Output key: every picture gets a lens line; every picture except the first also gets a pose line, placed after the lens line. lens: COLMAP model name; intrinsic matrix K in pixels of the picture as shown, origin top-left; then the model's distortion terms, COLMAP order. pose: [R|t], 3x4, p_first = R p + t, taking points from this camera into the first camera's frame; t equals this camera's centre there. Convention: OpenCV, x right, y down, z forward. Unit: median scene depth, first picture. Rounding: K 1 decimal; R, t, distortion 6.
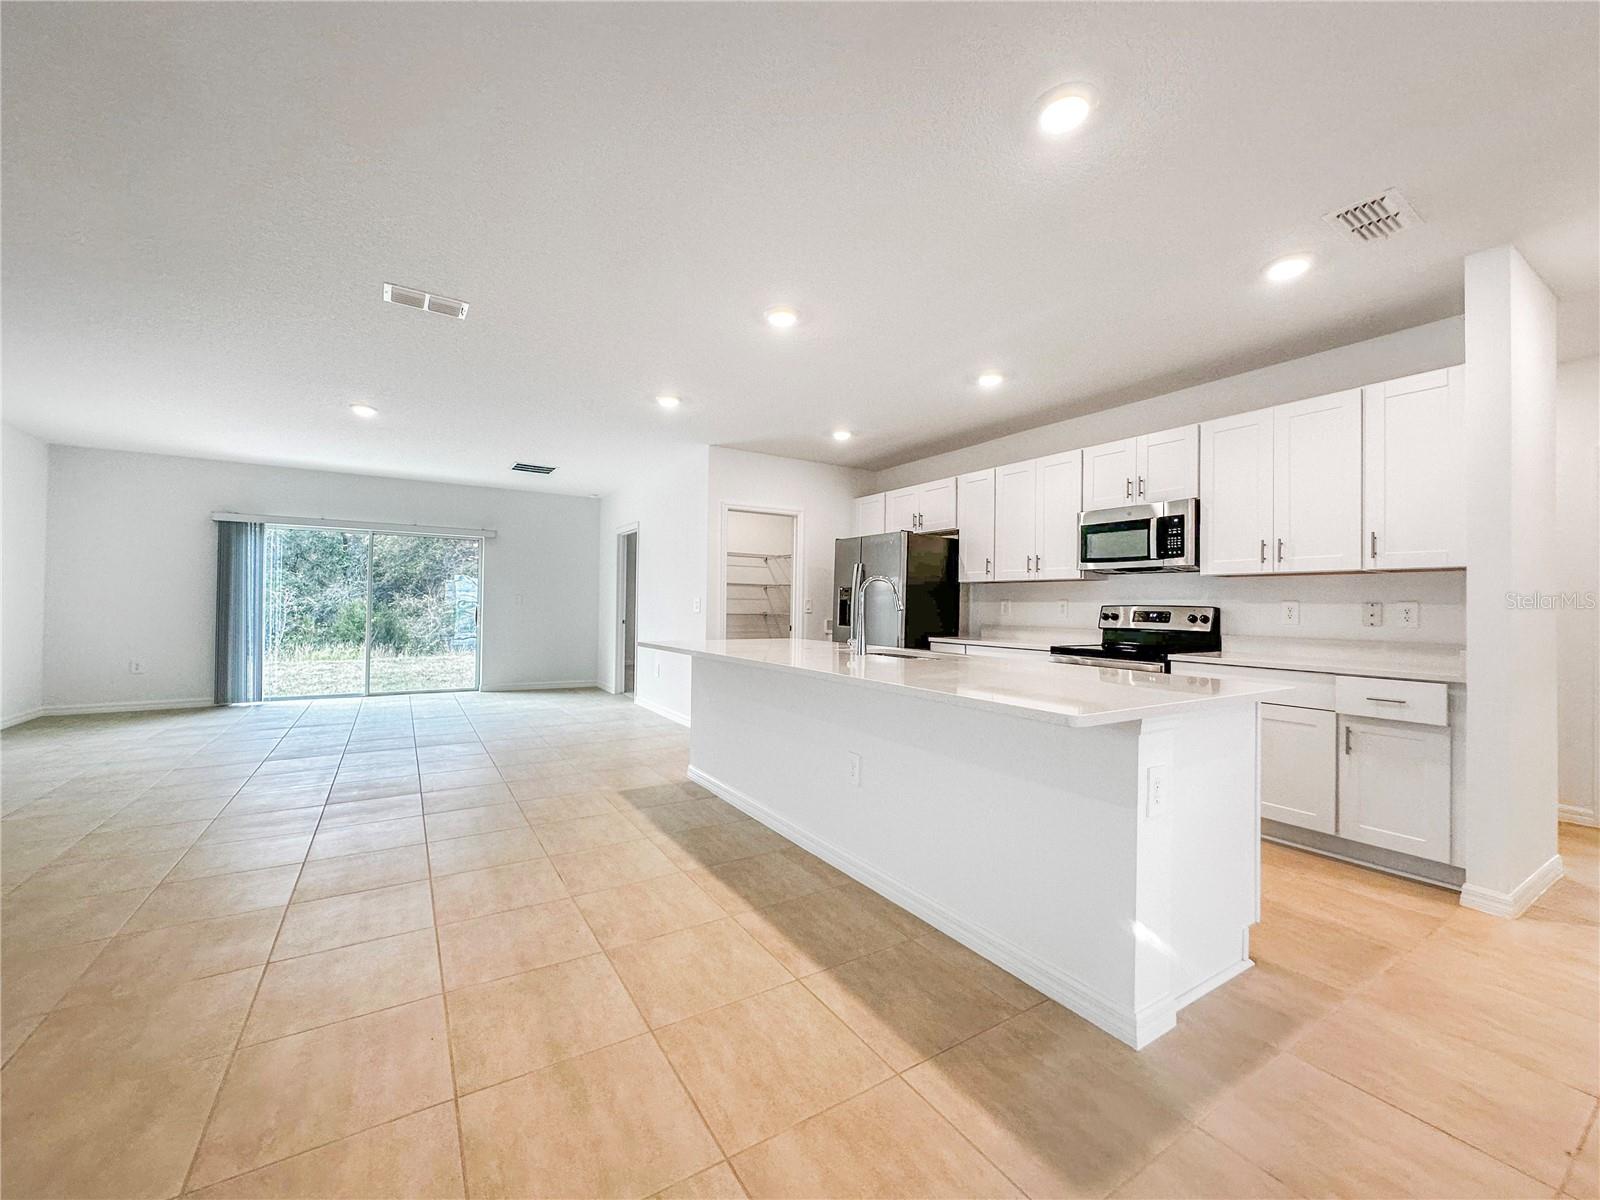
lens RADIAL K [[635.2, 0, 800.0], [0, 635.2, 600.0], [0, 0, 1]] dist [0.000133, 0.000460]
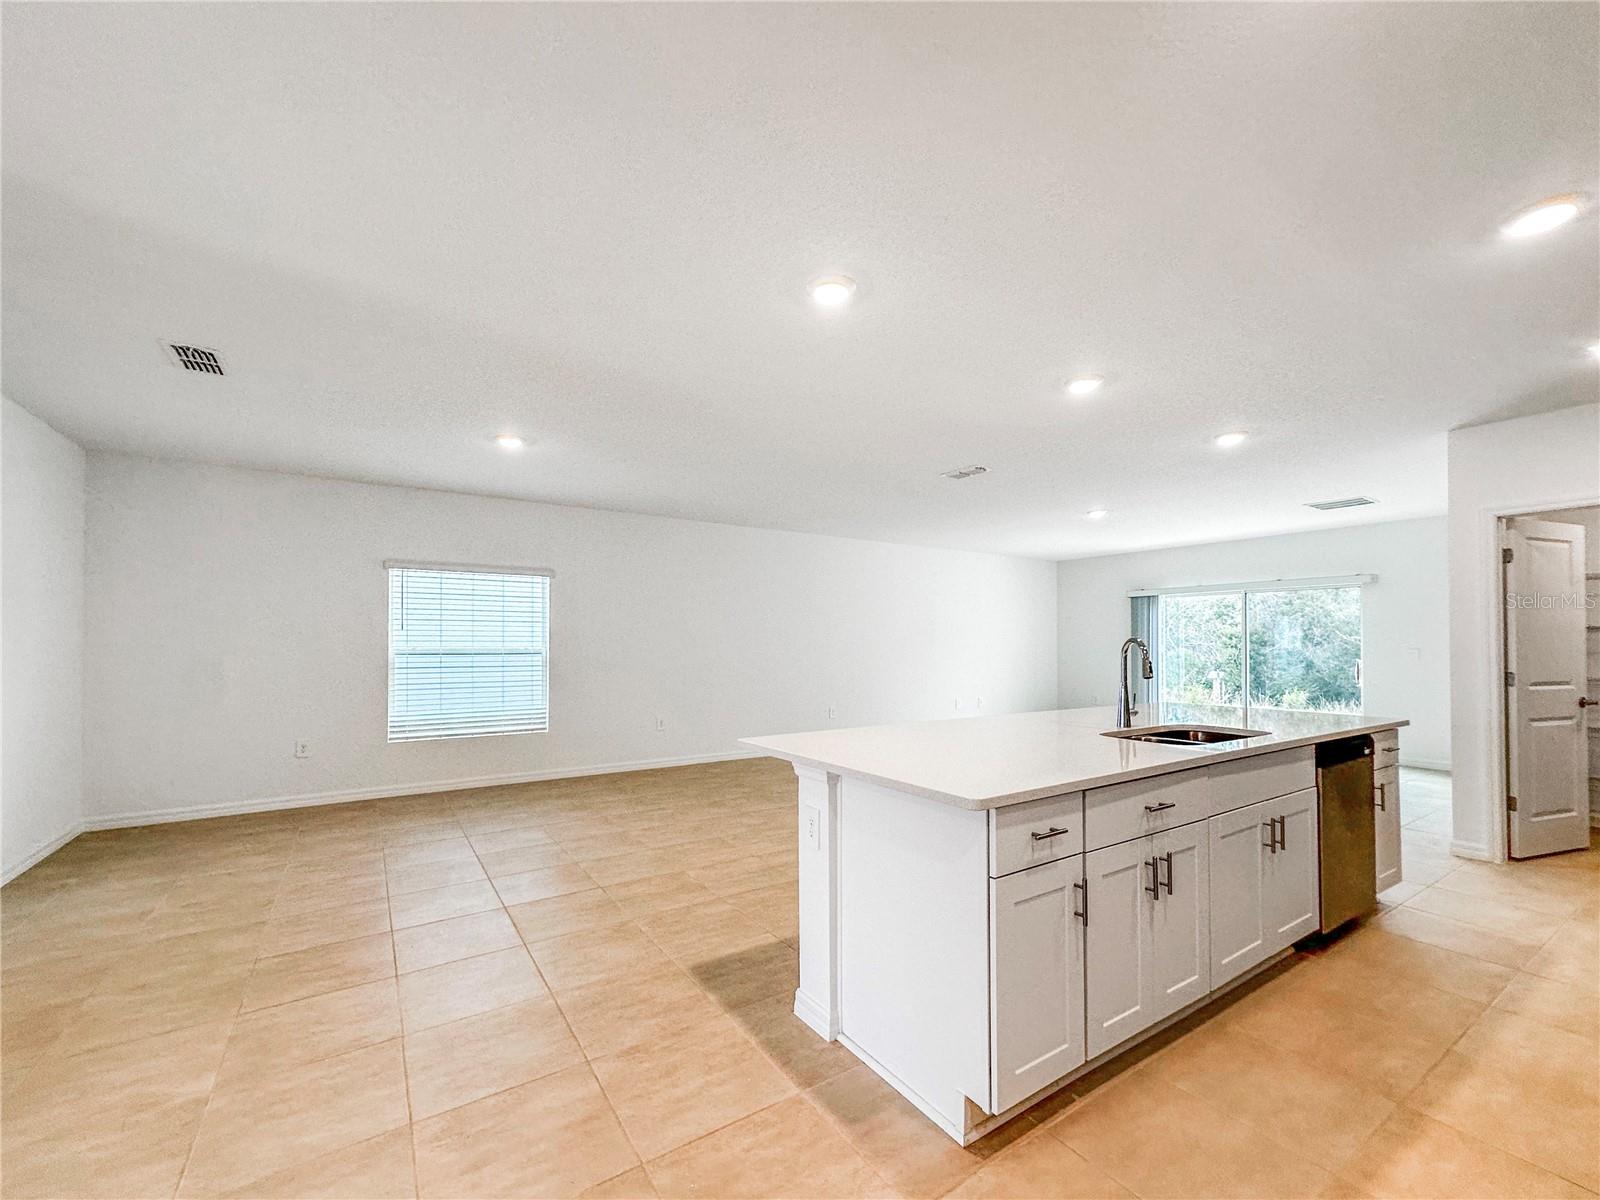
lens RADIAL K [[651.7, 0, 781.5], [0, 651.7, 639.5], [0, 0, 1]] dist [0.014001, 0.000339]
pose [[0.008132, -0.024087, -0.999677, 0.645713], [0.010142, 0.999660, -0.024004, -0.012212], [0.999916, -0.009943, 0.008373, 0.328377]]
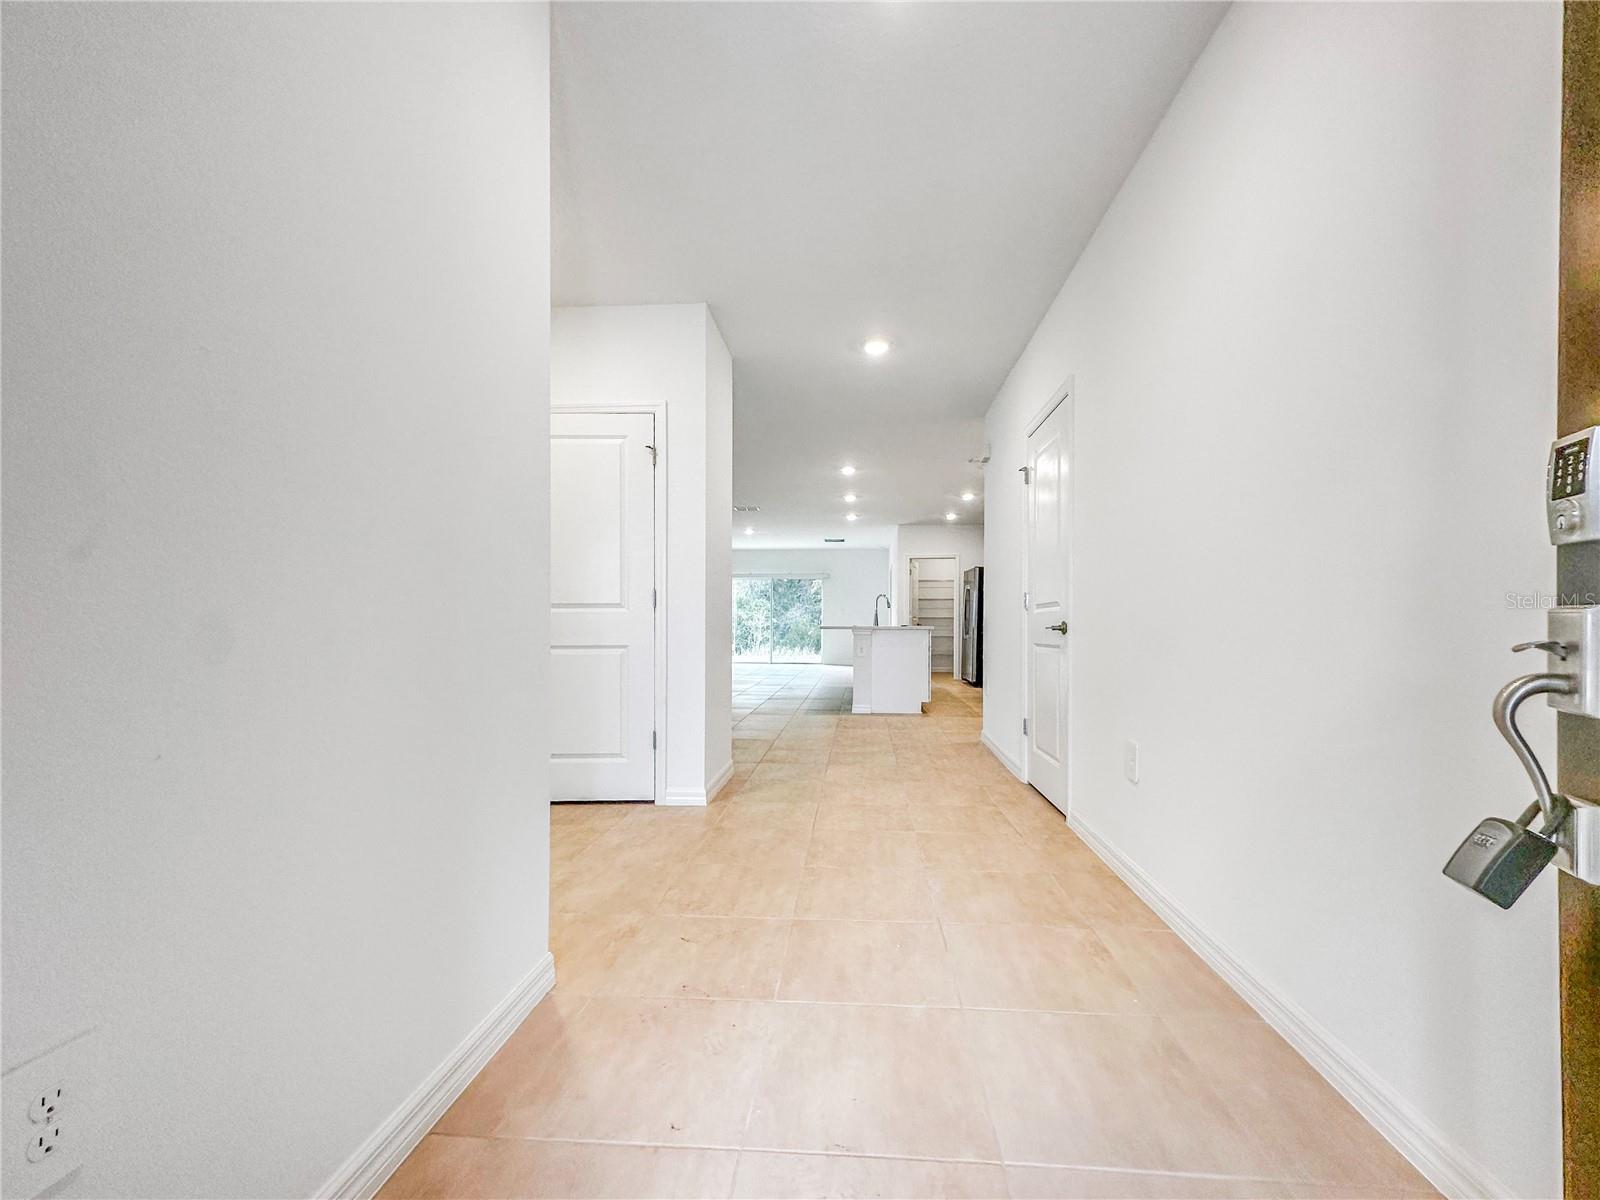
lens RADIAL K [[676.5, 0, 796.4], [0, 676.5, 625.6], [0, 0, 1]] dist [-0.000082, 0.000080]
pose [[0.790643, -0.009785, -0.612200, 0.973455], [0.013967, 0.999900, 0.002057, 0.048652], [0.612119, -0.010176, 0.790700, -0.878028]]
